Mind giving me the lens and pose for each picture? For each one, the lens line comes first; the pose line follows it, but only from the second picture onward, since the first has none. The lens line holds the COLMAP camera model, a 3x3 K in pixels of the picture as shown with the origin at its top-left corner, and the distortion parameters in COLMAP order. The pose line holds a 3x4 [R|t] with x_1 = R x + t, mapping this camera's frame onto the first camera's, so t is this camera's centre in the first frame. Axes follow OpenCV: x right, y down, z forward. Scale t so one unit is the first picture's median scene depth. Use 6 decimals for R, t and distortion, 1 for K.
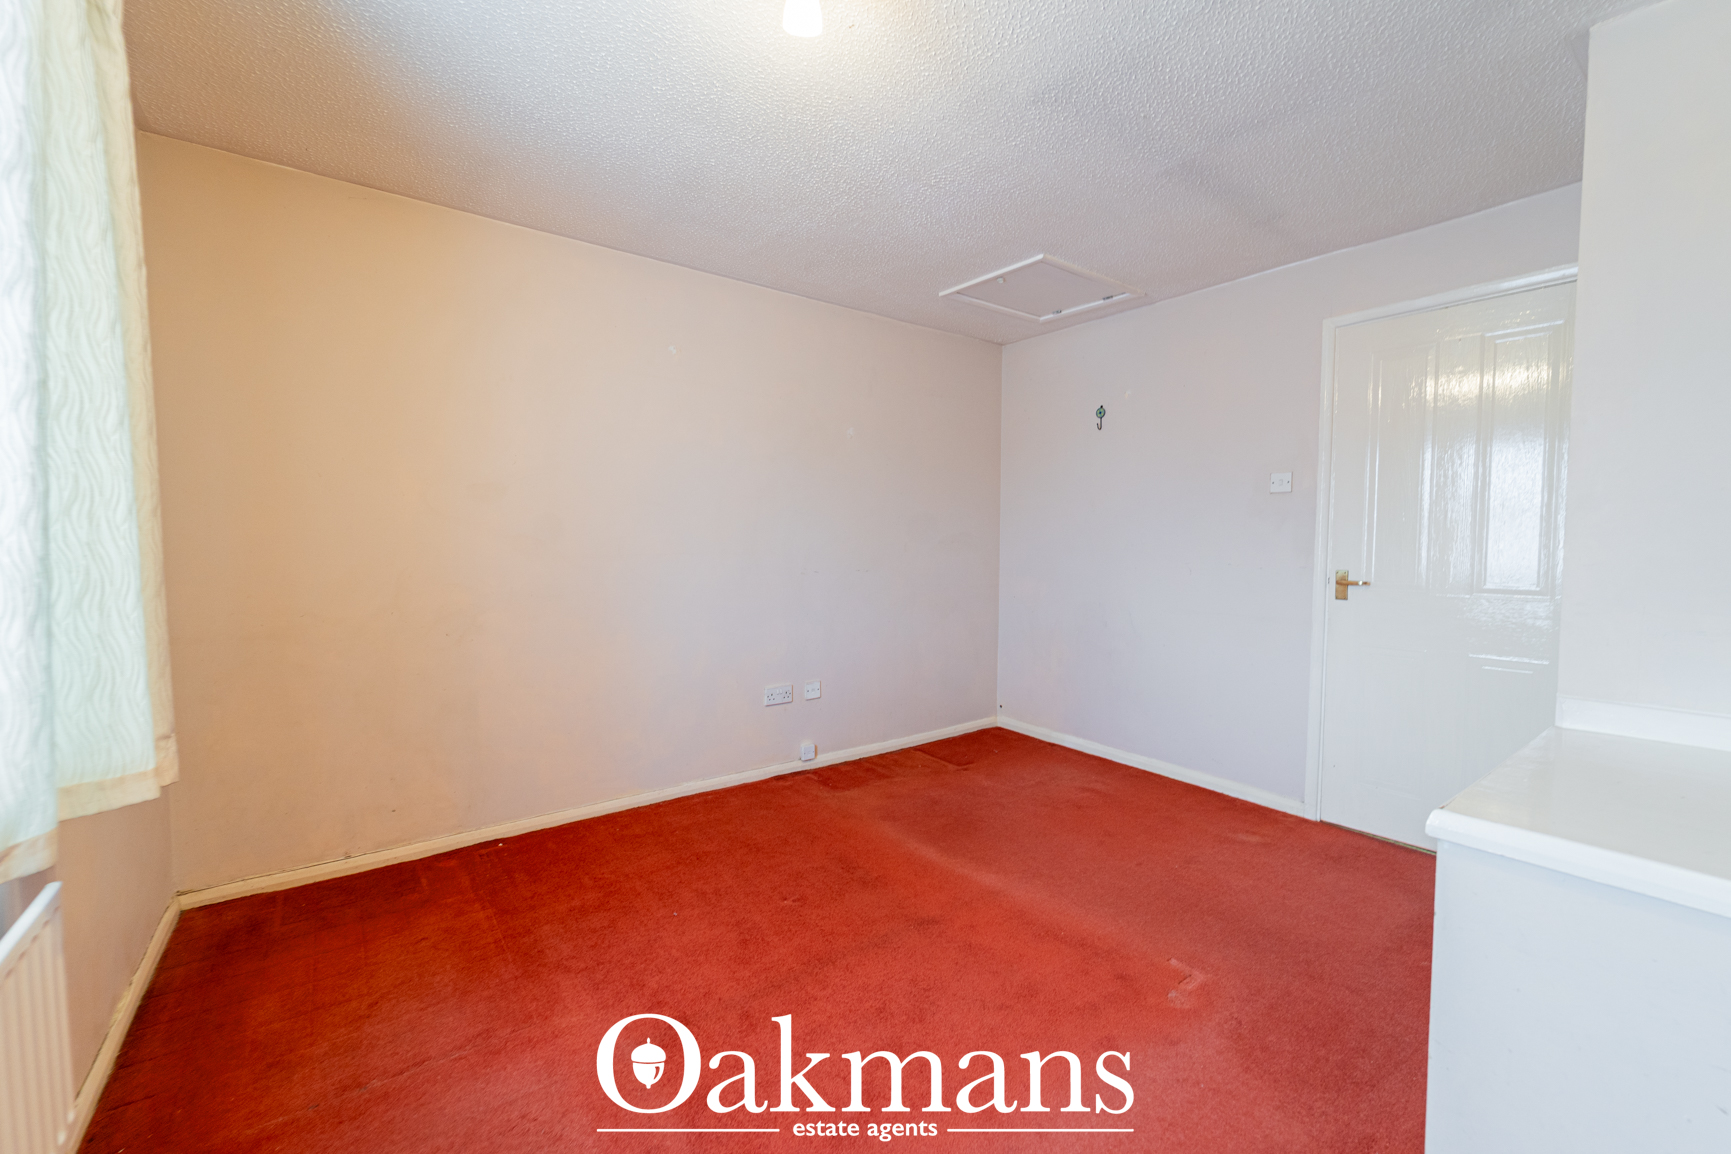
lens RADIAL K [[719.0, 0, 880.5], [0, 719.0, 575.9], [0, 0, 1]] dist [0.005094, -0.003576]
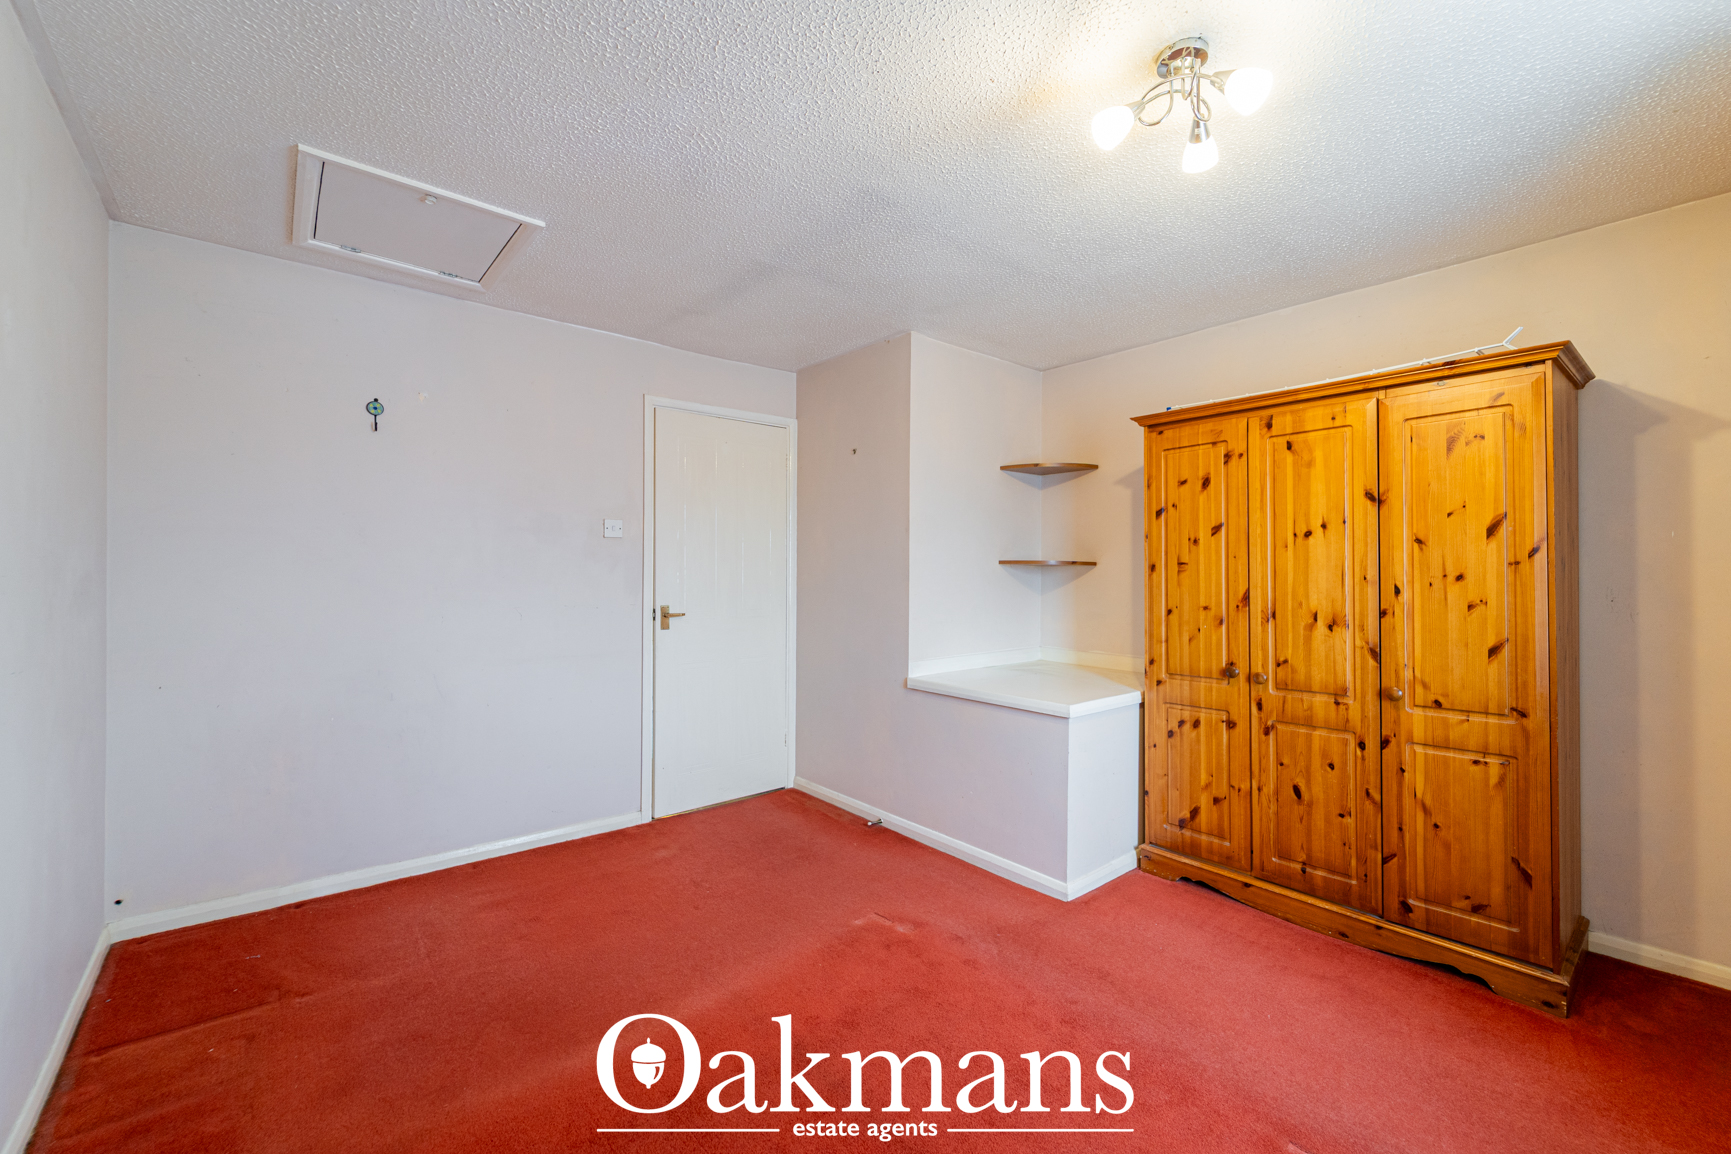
lens RADIAL K [[719.0, 0, 880.5], [0, 719.0, 575.9], [0, 0, 1]] dist [0.005094, -0.003576]
pose [[-0.075811, -0.009714, 0.997075, -0.494204], [0.048163, 0.998750, 0.013393, -0.046431], [-0.995958, 0.049038, -0.075248, 0.598755]]
